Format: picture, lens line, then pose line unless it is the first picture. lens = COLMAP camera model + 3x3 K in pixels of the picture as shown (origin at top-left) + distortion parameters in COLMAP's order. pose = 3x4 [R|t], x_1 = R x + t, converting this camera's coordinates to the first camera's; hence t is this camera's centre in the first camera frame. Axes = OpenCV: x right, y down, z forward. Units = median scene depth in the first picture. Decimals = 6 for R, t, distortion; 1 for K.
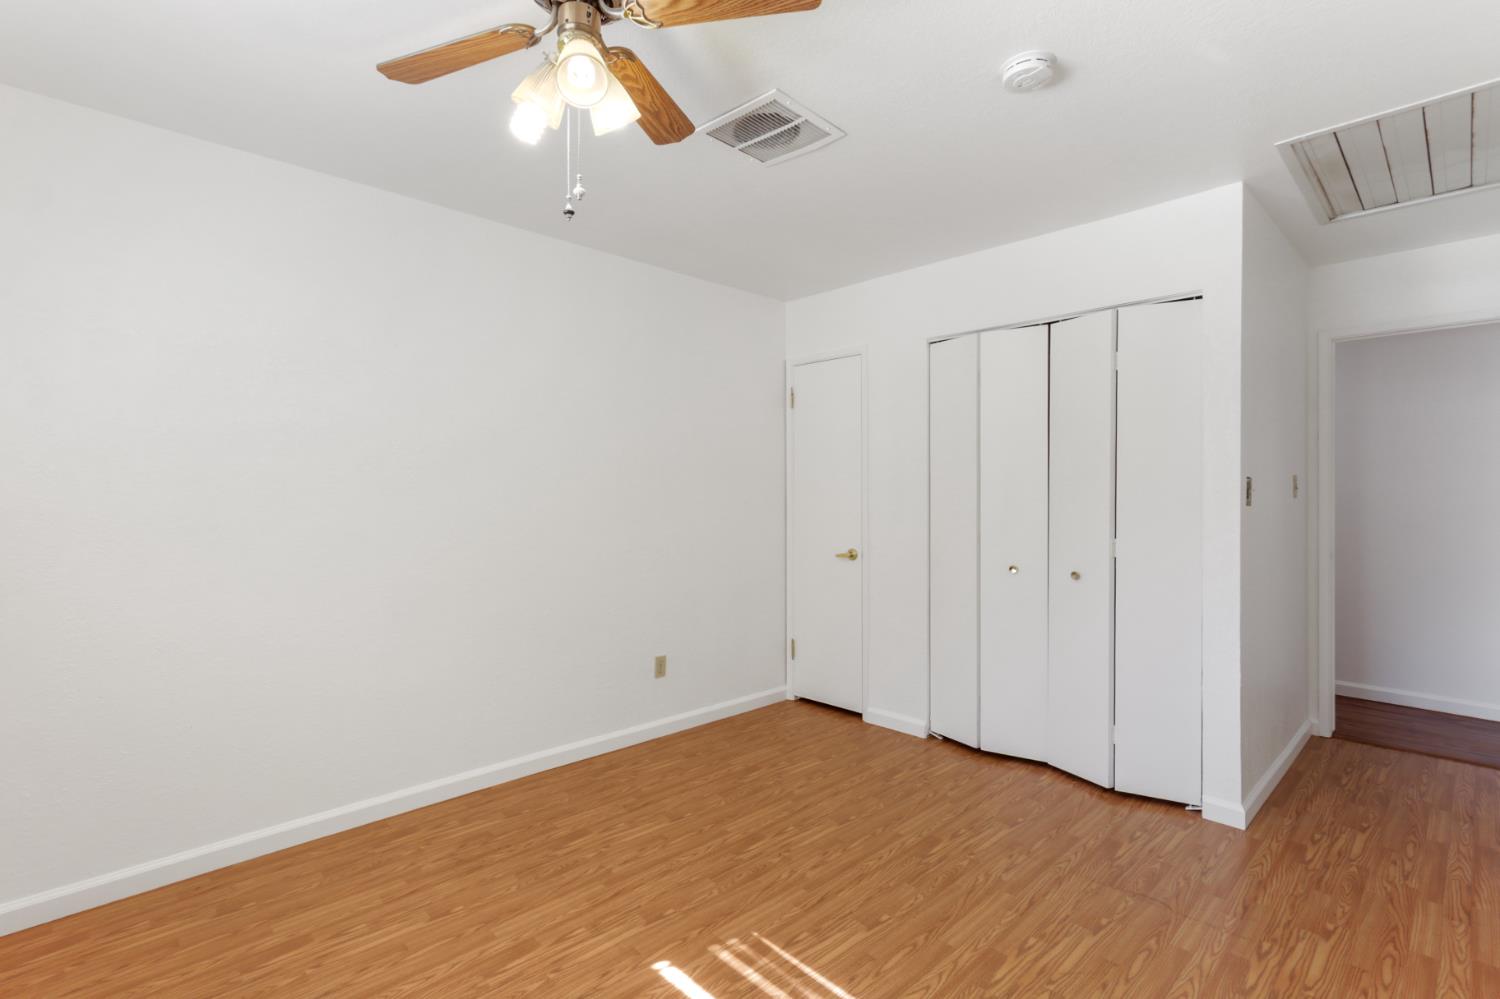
lens RADIAL K [[708.4, 0, 727.6], [0, 708.4, 491.1], [0, 0, 1]] dist [0.000418, 0.004866]
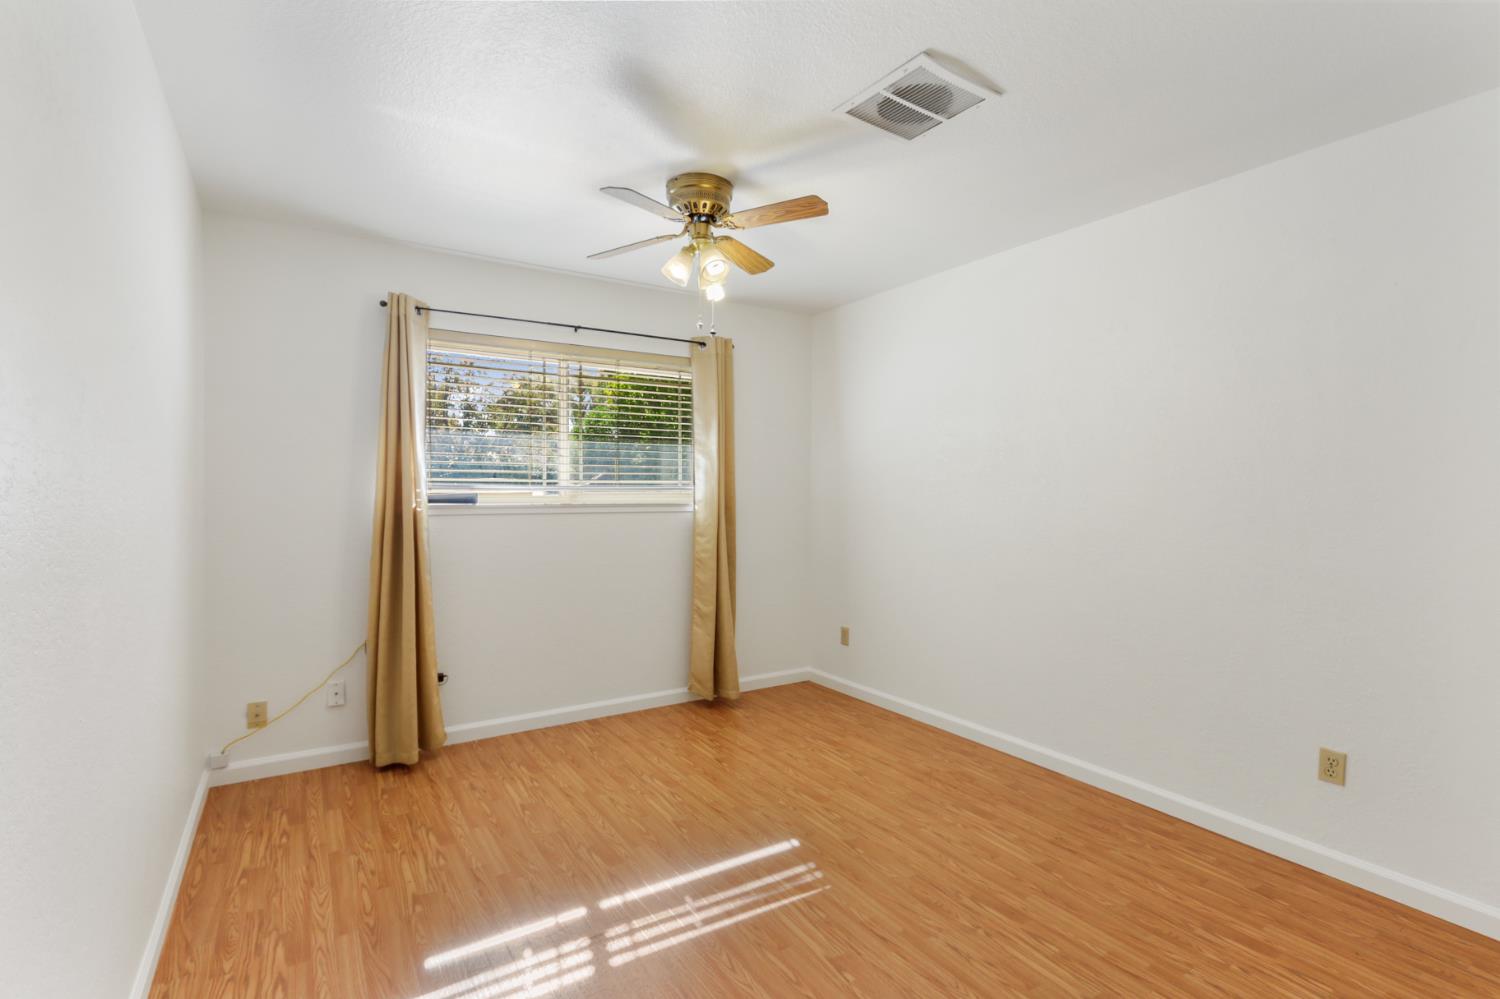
lens RADIAL K [[709.8, 0, 745.3], [0, 709.8, 504.7], [0, 0, 1]] dist [0.007125, 0.000966]
pose [[-0.189951, 0.016589, -0.981653, 0.986610], [-0.005203, 0.999826, 0.017903, 0.002364], [0.981780, 0.008508, -0.189832, 0.928724]]
